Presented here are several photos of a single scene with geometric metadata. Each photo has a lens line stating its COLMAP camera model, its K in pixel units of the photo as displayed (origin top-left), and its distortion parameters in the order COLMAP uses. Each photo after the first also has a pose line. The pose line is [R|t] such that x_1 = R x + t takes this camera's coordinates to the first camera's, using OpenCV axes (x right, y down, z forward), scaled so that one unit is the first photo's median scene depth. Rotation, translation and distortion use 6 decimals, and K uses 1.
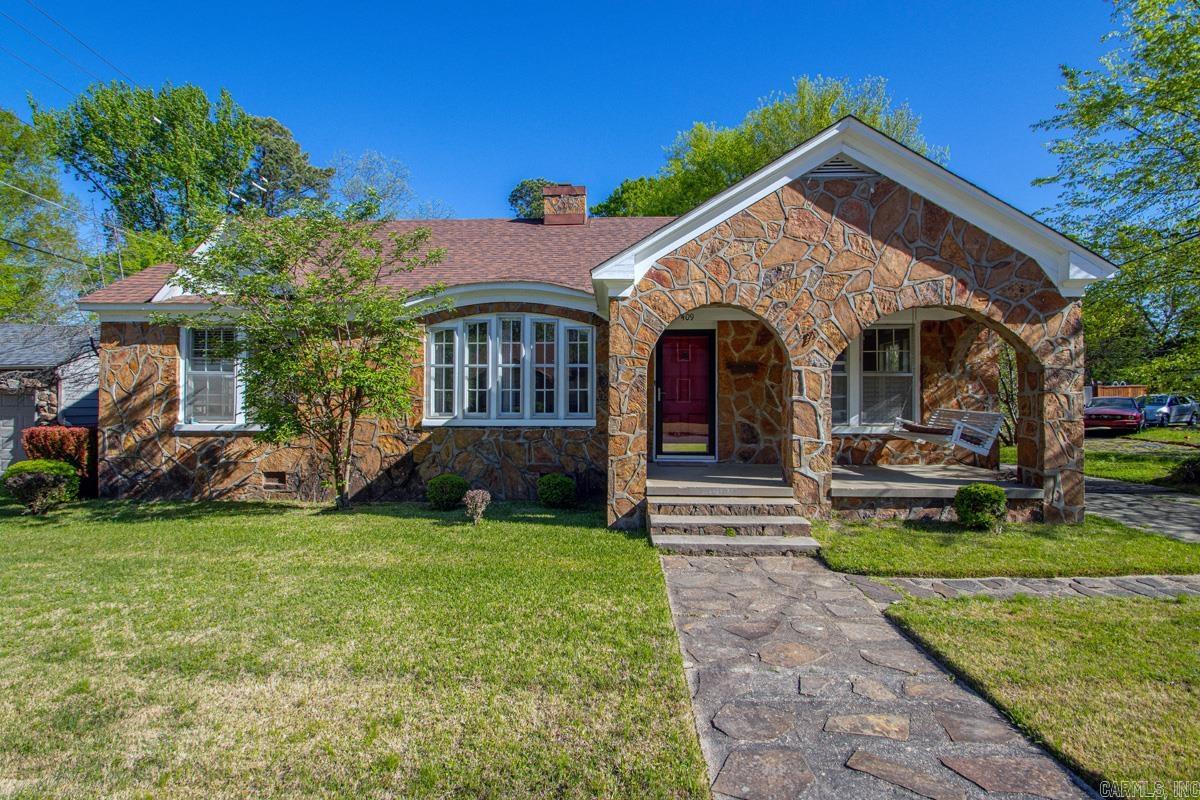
lens RADIAL K [[557.4, 0, 600.0], [0, 557.4, 400.0], [0, 0, 1]] dist [0.019437, -0.021649]
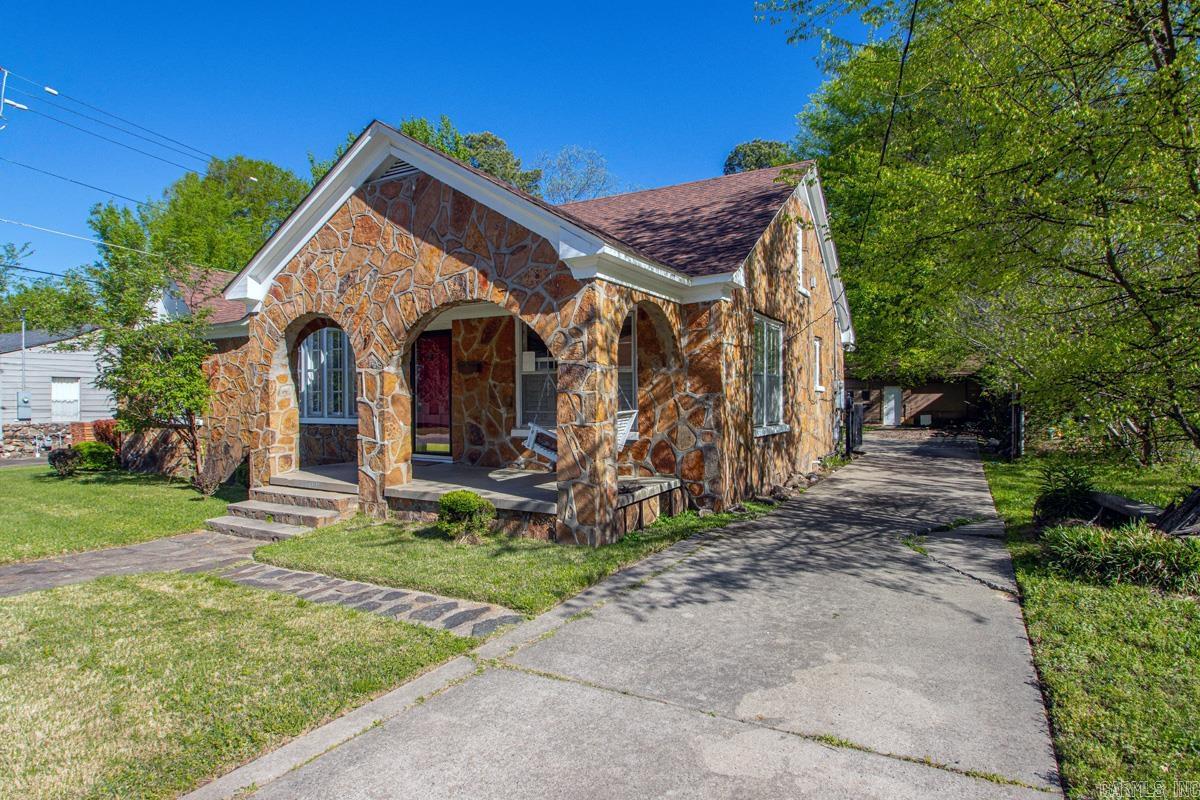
lens RADIAL K [[639.9, 0, 601.8], [0, 639.9, 408.4], [0, 0, 1]] dist [-0.025801, 0.000241]
pose [[0.892939, 0.004686, -0.450154, 1.286436], [0.002508, 0.999879, 0.015384, -0.003533], [0.450171, -0.014866, 0.892818, 0.145604]]
